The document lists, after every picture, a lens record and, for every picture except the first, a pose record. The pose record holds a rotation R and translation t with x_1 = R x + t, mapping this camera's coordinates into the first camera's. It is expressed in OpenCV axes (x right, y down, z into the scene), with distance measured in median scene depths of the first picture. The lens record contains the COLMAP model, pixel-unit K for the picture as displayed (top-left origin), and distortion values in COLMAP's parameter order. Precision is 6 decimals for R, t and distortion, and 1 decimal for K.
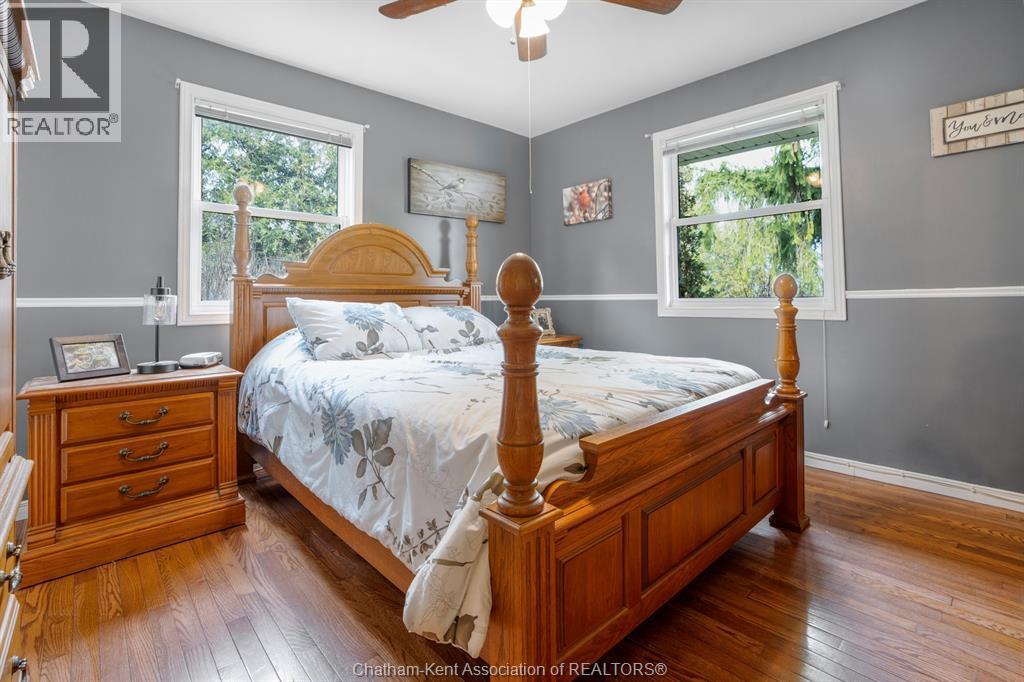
lens RADIAL K [[479.6, 0, 516.6], [0, 479.6, 315.7], [0, 0, 1]] dist [-0.075405, 0.032143]
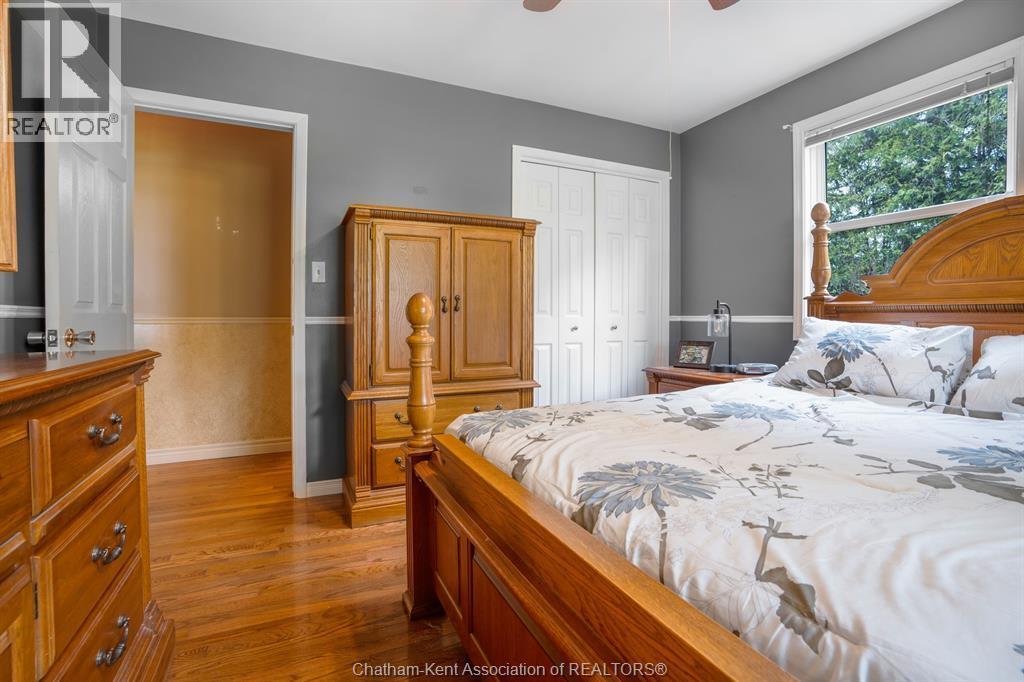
lens RADIAL K [[479.6, 0, 516.6], [0, 479.6, 315.7], [0, 0, 1]] dist [-0.075405, 0.032143]
pose [[-0.315437, 0.001328, -0.948946, 0.594484], [-0.037460, 0.999202, 0.013850, -0.031191], [0.948207, 0.039916, -0.315136, 0.742722]]
